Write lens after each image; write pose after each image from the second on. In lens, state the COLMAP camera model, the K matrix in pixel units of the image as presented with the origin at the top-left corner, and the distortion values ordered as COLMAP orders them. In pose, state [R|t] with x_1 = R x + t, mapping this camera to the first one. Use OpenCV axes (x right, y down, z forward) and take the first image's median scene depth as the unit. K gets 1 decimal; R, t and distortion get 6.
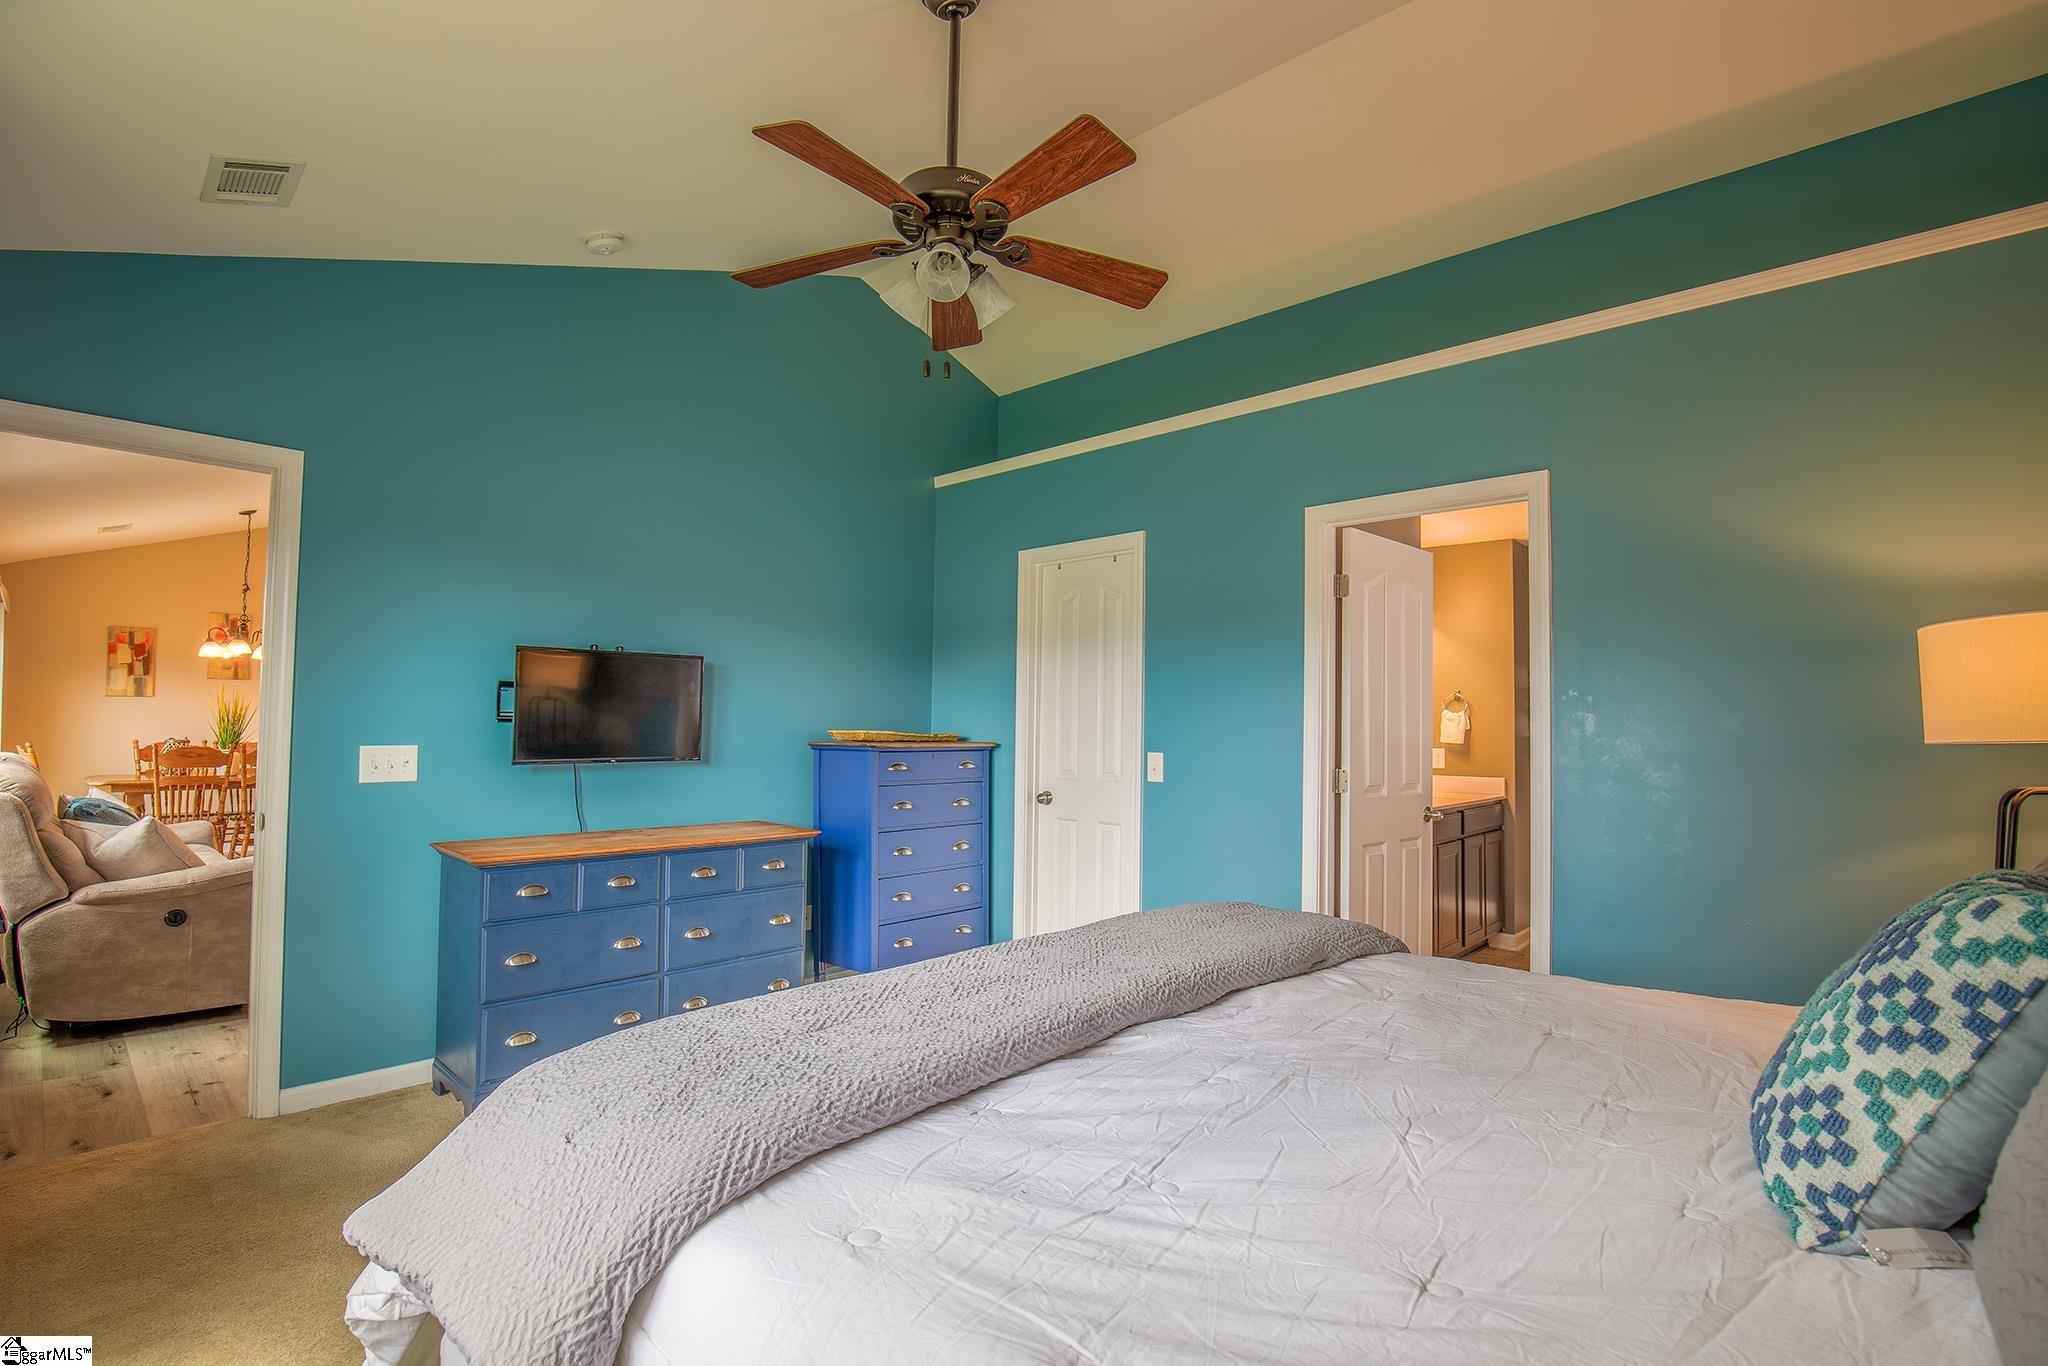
lens RADIAL K [[949.9, 0, 1024.0], [0, 949.9, 683.0], [0, 0, 1]] dist [-0.014089, -0.000037]
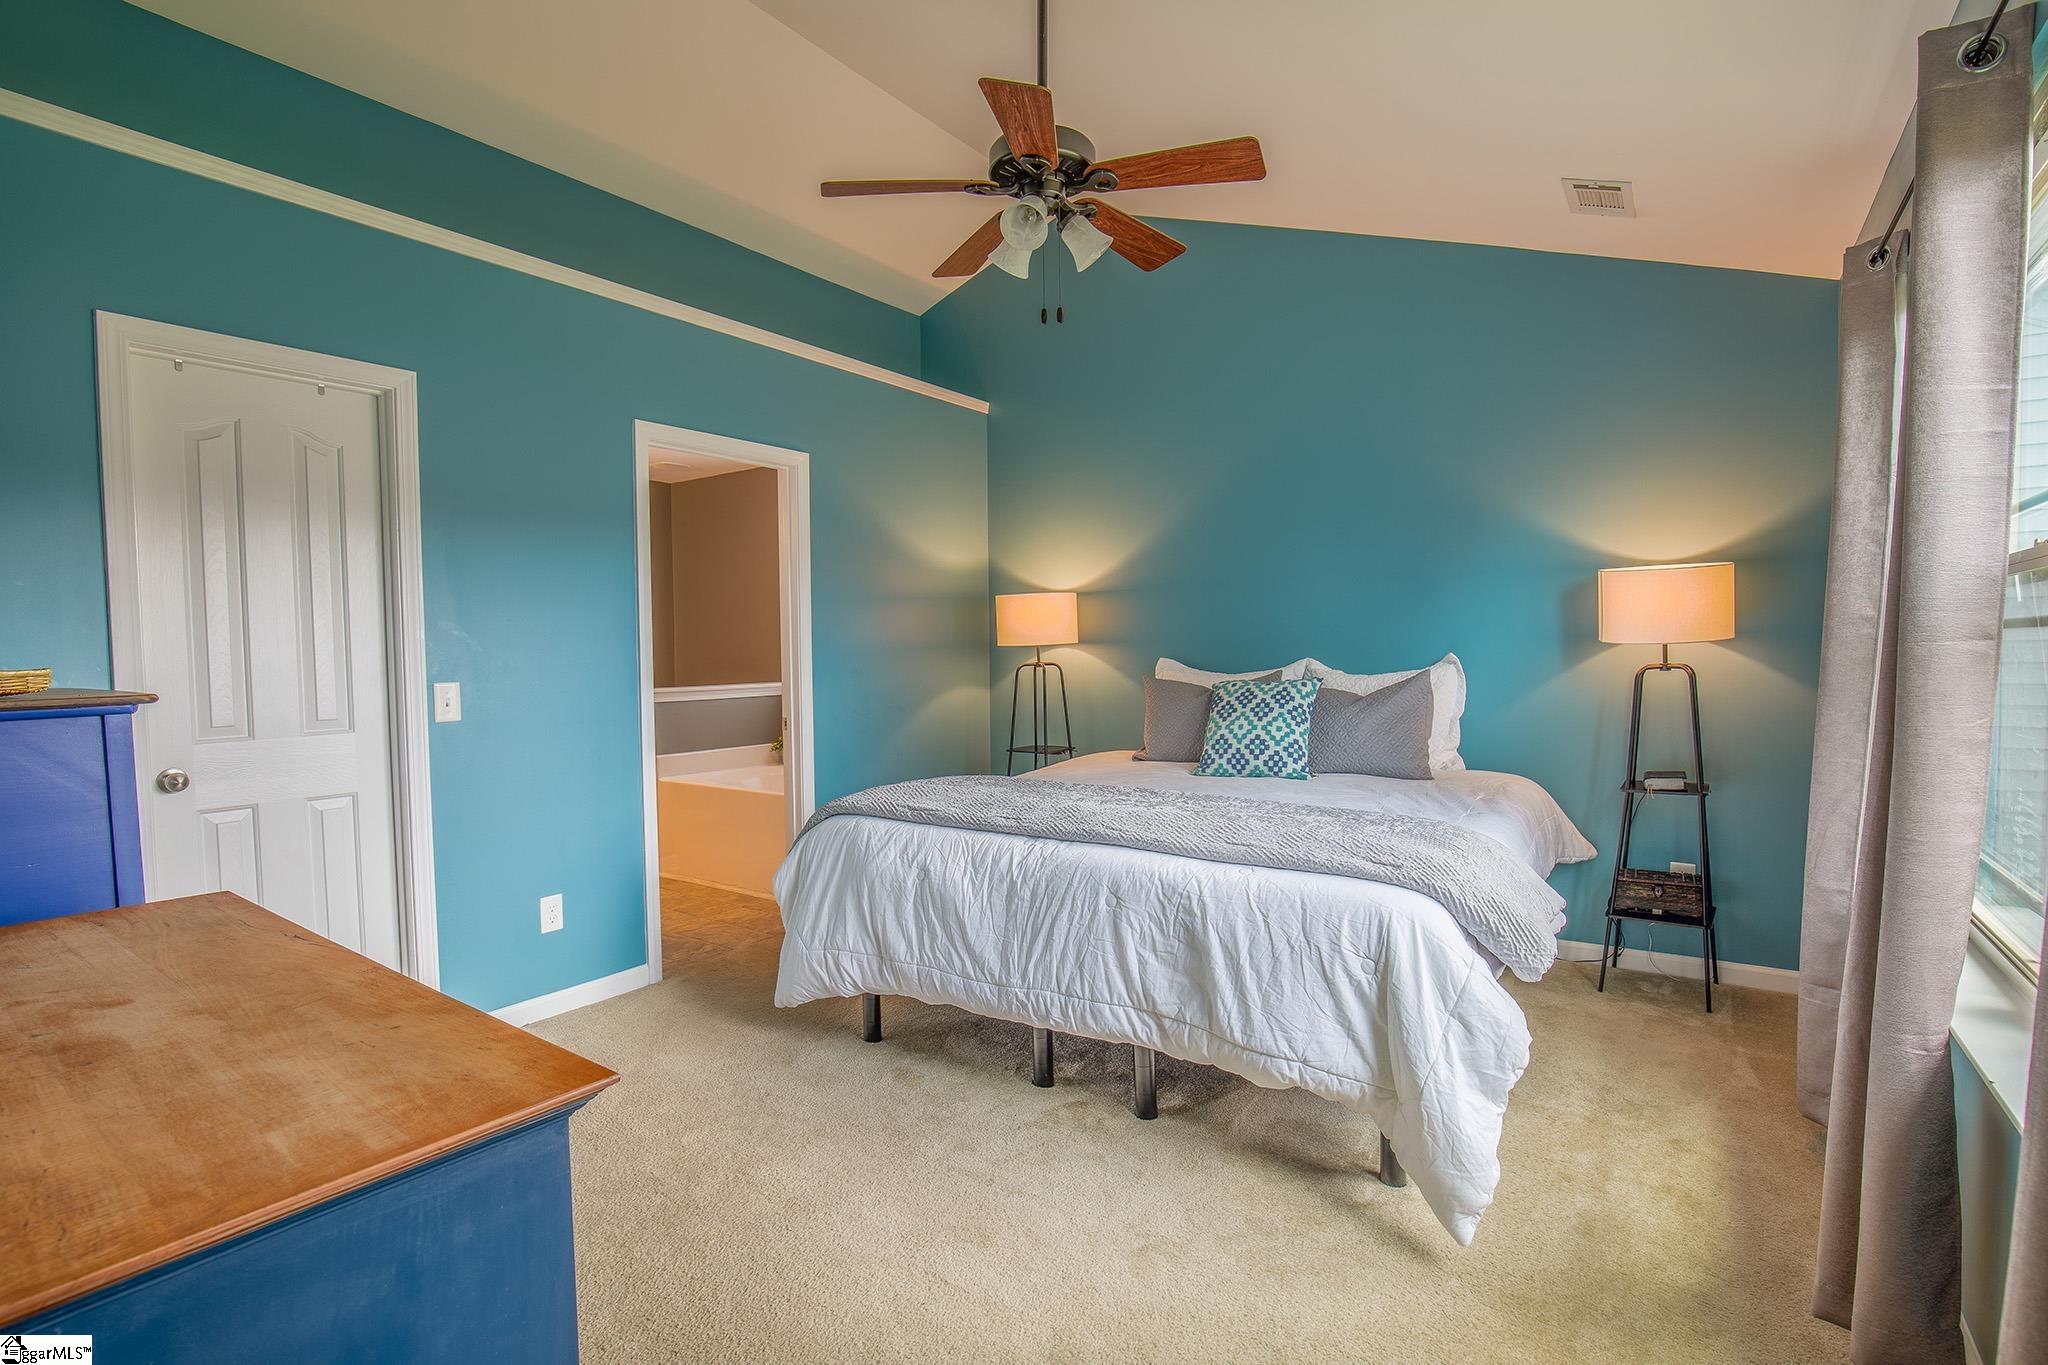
lens RADIAL K [[949.9, 0, 1024.0], [0, 949.9, 682.5], [0, 0, 1]] dist [-0.014089, -0.000037]
pose [[-0.181458, -0.074990, 0.980535, -0.666231], [-0.033822, 0.996974, 0.069989, 0.006004], [-0.982817, -0.020464, -0.183445, 0.686707]]
